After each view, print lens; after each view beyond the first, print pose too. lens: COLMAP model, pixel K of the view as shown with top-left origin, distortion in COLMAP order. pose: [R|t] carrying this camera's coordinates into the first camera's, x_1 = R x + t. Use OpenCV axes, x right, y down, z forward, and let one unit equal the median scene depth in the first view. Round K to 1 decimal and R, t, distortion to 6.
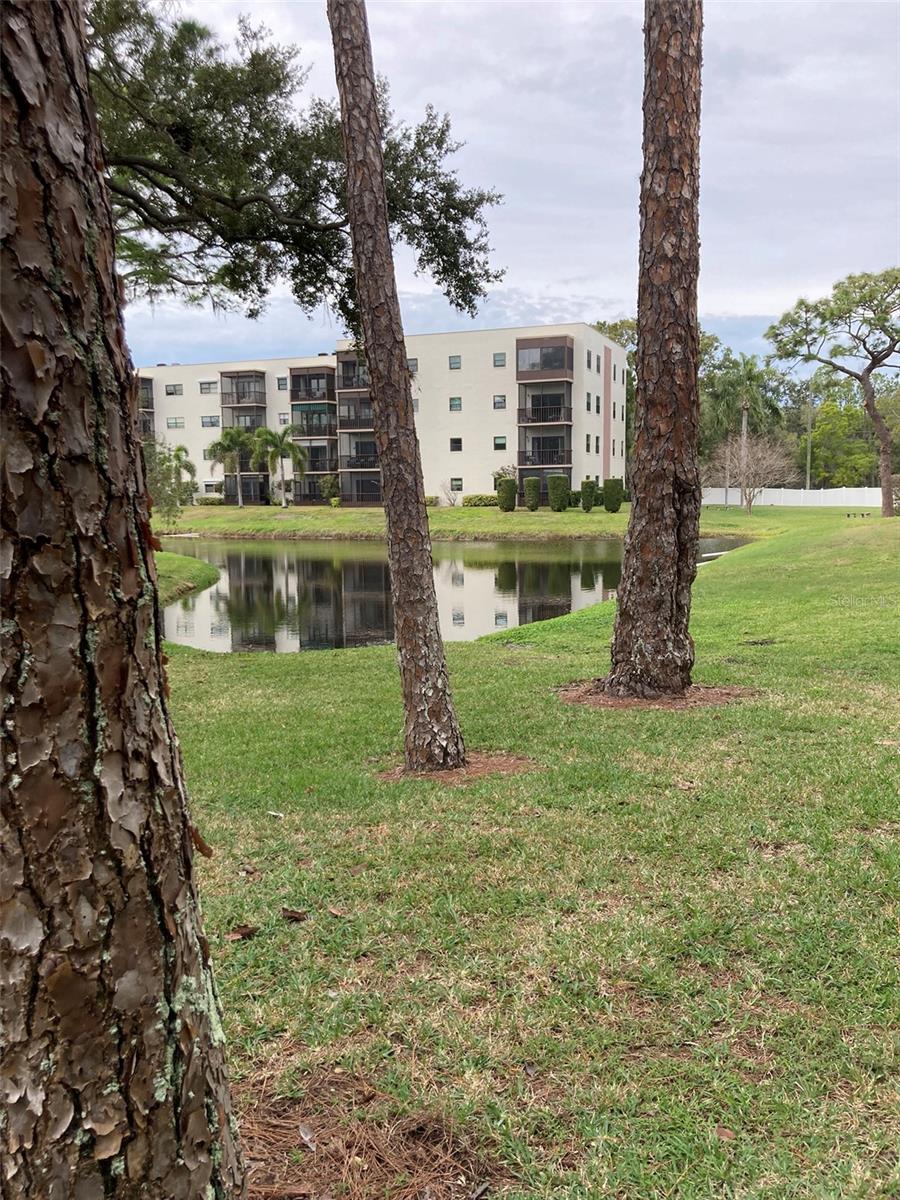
lens RADIAL K [[982.8, 0, 465.1], [0, 982.8, 620.8], [0, 0, 1]] dist [0.005056, -0.025750]
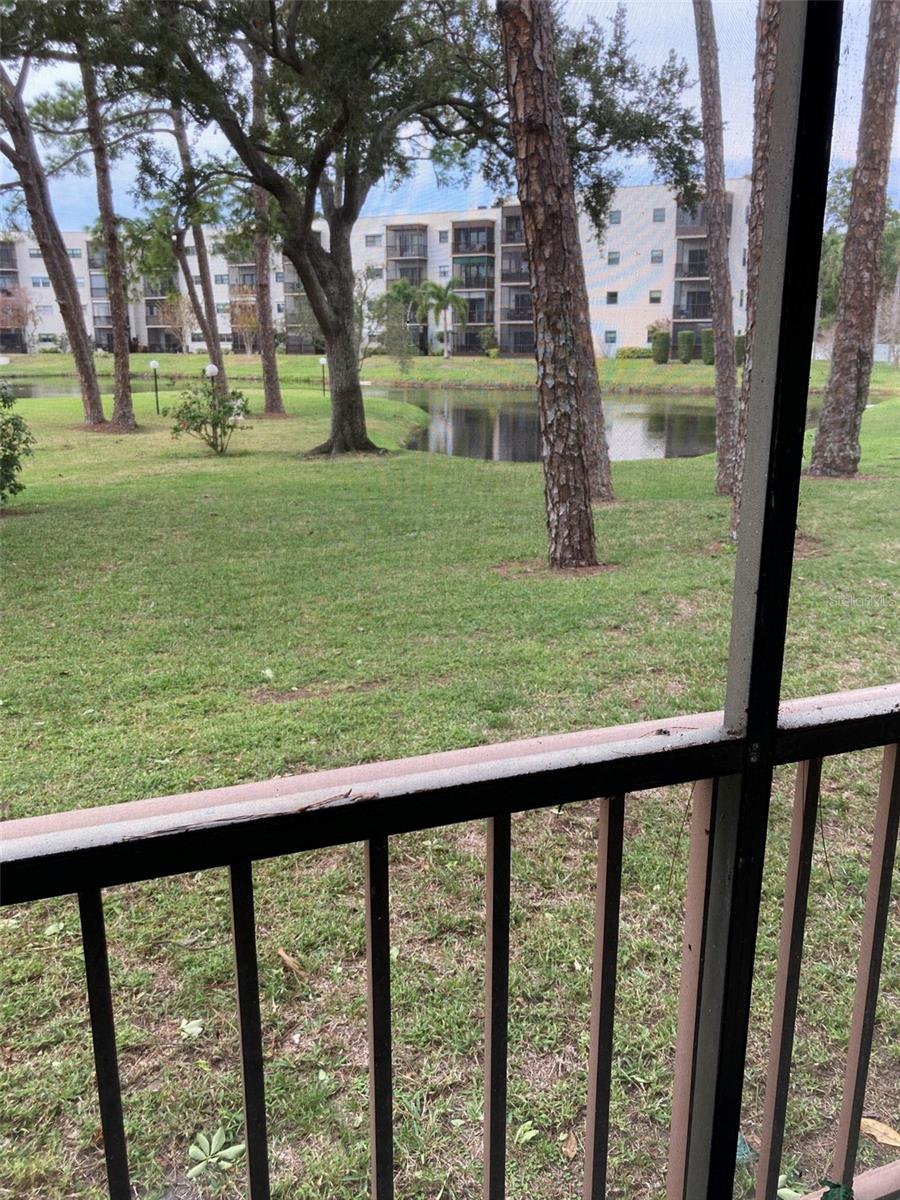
lens RADIAL K [[982.8, 0, 445.3], [0, 982.8, 619.2], [0, 0, 1]] dist [0.005056, -0.025750]
pose [[0.990273, 0.047080, -0.130928, -0.036488], [-0.027574, 0.988754, 0.146988, 0.012583], [0.136375, -0.141949, 0.980435, -0.122070]]
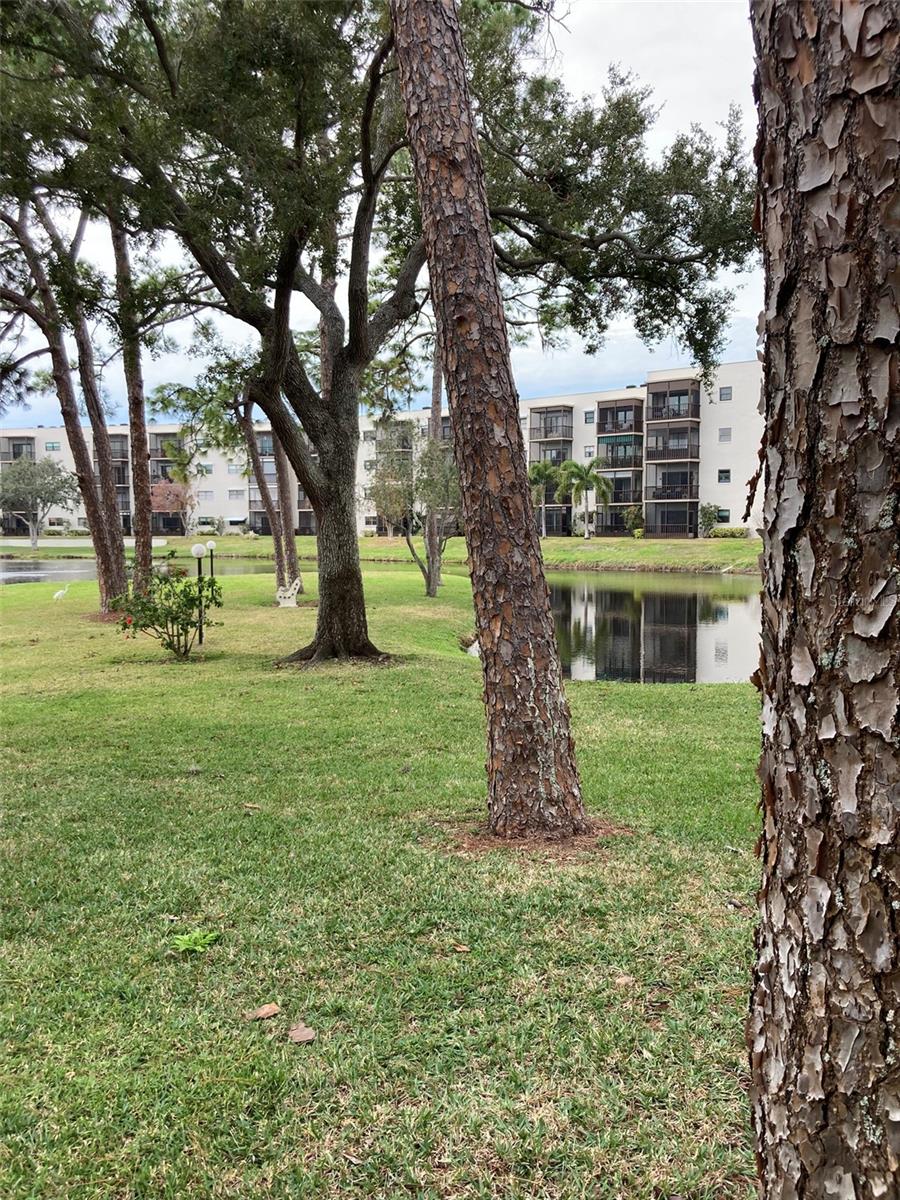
lens RADIAL K [[982.8, 0, 433.1], [0, 982.8, 611.3], [0, 0, 1]] dist [0.005056, -0.025750]
pose [[0.948038, 0.032679, -0.316473, -0.014872], [-0.045656, 0.998389, -0.033675, 0.000537], [0.314863, 0.046375, 0.948004, -0.003250]]
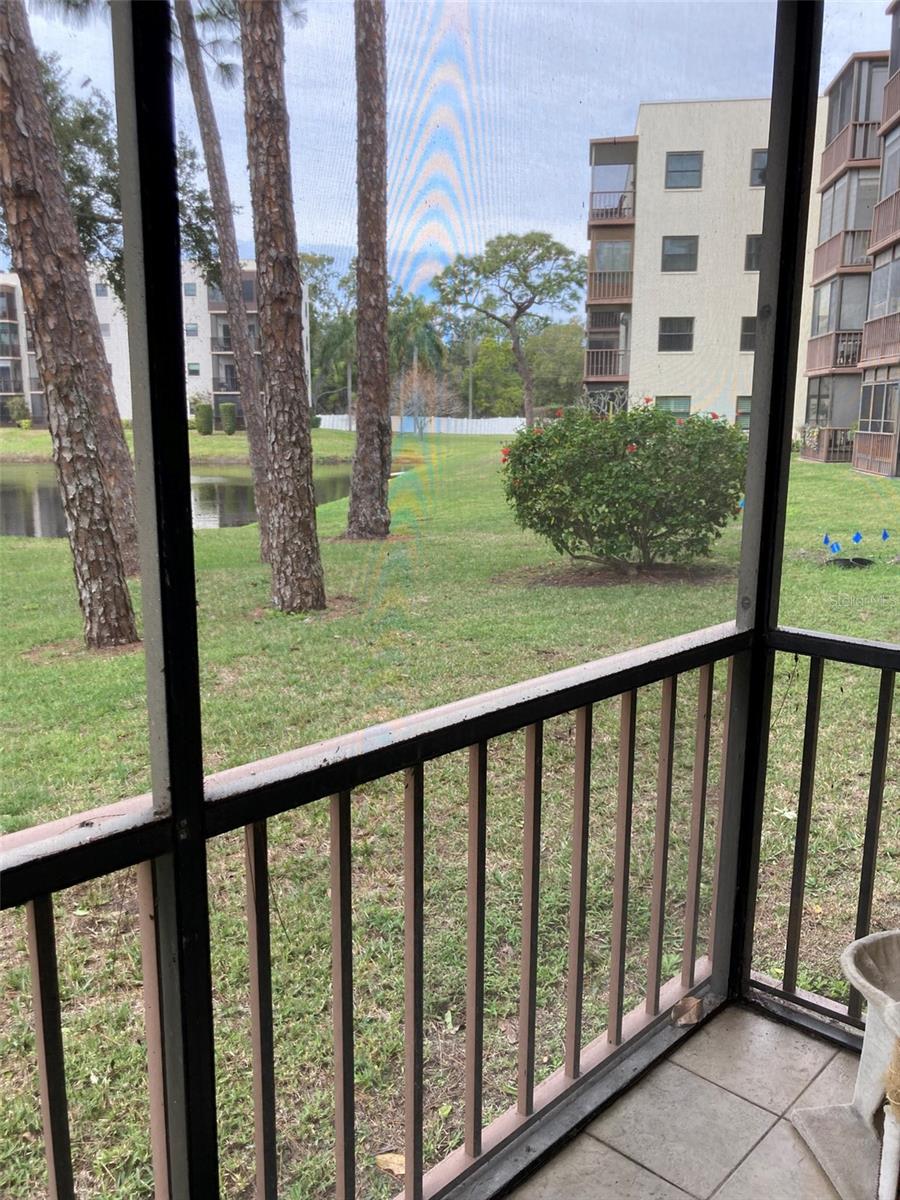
lens RADIAL K [[982.8, 0, 449.0], [0, 982.8, 625.5], [0, 0, 1]] dist [0.005056, -0.025750]
pose [[0.953551, -0.047479, 0.297468, -0.033534], [0.023359, 0.996182, 0.084123, 0.012388], [-0.300326, -0.073267, 0.951019, -0.122188]]
